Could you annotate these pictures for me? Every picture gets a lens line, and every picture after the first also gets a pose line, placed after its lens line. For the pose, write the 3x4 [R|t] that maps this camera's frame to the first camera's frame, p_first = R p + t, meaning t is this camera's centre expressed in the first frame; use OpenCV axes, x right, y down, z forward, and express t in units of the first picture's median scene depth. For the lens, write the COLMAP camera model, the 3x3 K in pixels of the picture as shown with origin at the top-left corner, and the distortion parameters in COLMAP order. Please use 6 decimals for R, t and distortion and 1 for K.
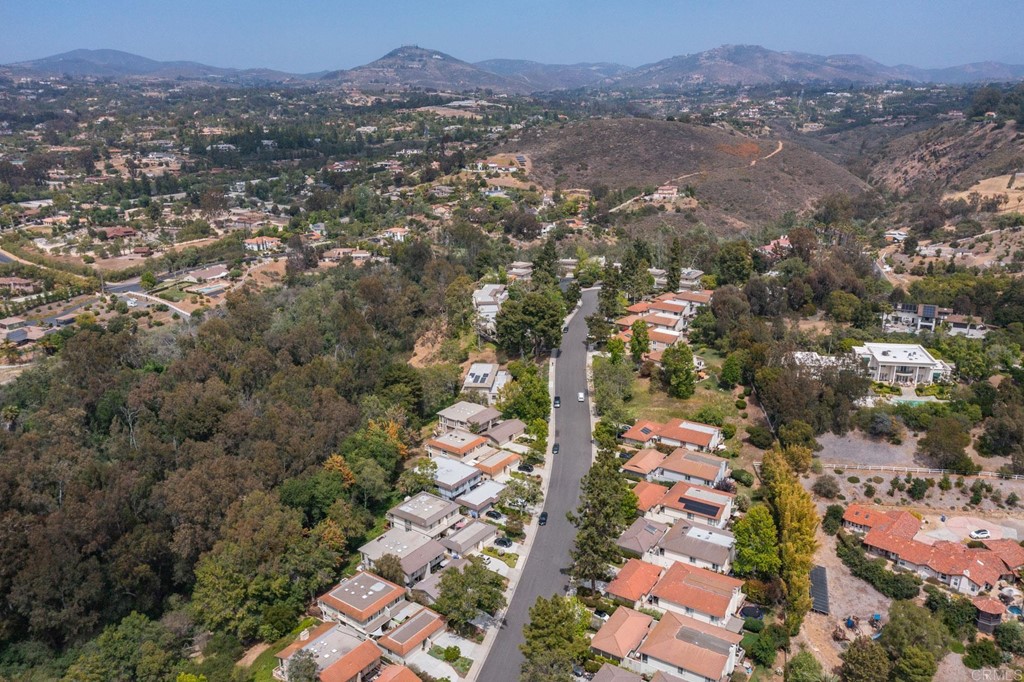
lens RADIAL K [[812.3, 0, 512.0], [0, 812.3, 341.0], [0, 0, 1]] dist [0.000418, 0.004902]
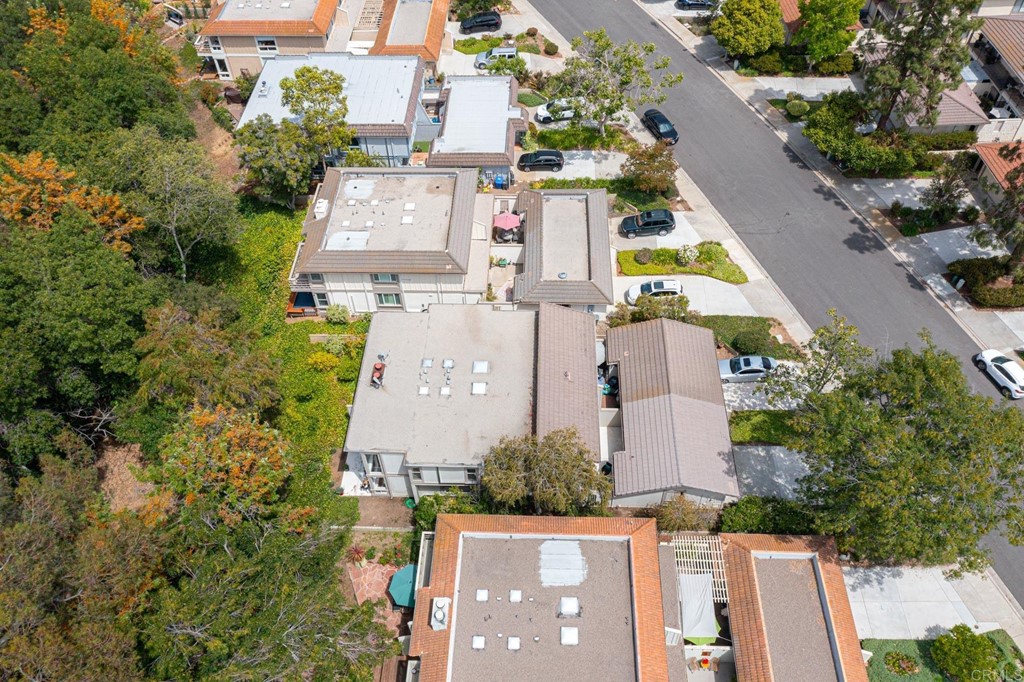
lens RADIAL K [[812.3, 0, 512.0], [0, 812.3, 341.0], [0, 0, 1]] dist [0.000418, 0.004902]
pose [[0.818129, -0.431211, 0.380424, -0.217178], [0.179415, 0.819959, 0.543579, 0.080650], [-0.546329, -0.376464, 0.748197, 0.727797]]
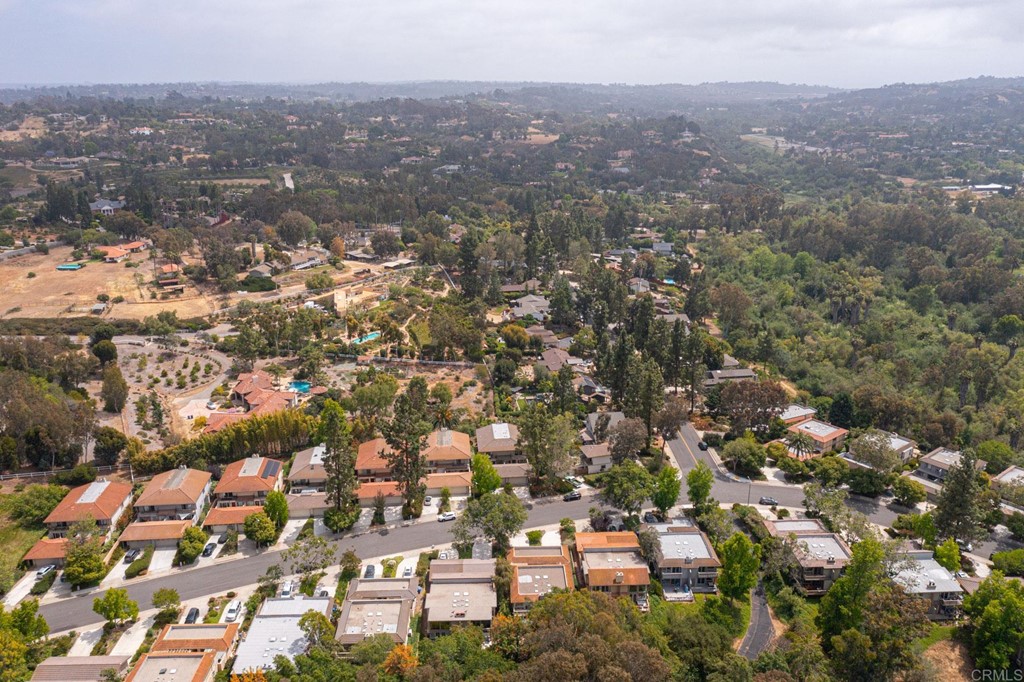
lens RADIAL K [[812.3, 0, 512.0], [0, 812.3, 341.0], [0, 0, 1]] dist [0.000418, 0.004902]
pose [[-0.624592, -0.215718, 0.750567, -0.718361], [0.252678, 0.853575, 0.455592, -0.338445], [-0.738944, 0.474211, -0.478629, 1.170277]]
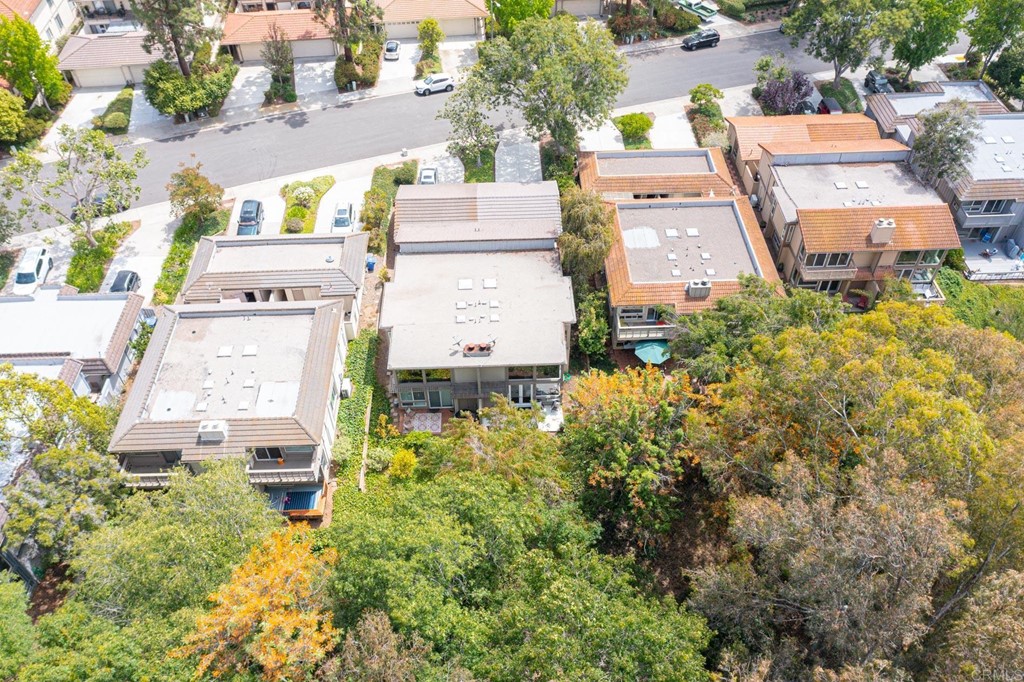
lens RADIAL K [[812.3, 0, 512.0], [0, 812.3, 341.0], [0, 0, 1]] dist [0.000418, 0.004902]
pose [[-0.628003, -0.542209, 0.558230, -0.316687], [0.257191, 0.532412, 0.806468, 0.008185], [-0.734483, 0.650036, -0.194905, 1.000798]]
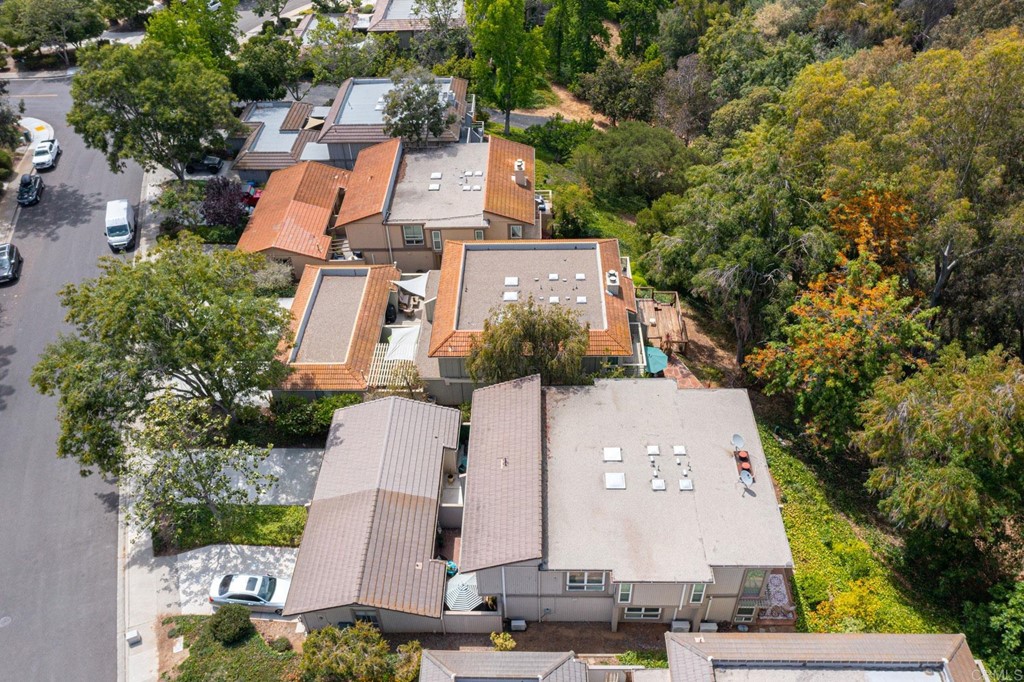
lens RADIAL K [[812.3, 0, 512.0], [0, 812.3, 341.0], [0, 0, 1]] dist [0.000418, 0.004902]
pose [[-0.807475, 0.416610, -0.417636, -0.025402], [-0.140169, 0.552195, 0.821848, 0.042904], [0.573006, 0.722161, -0.387488, 0.981846]]
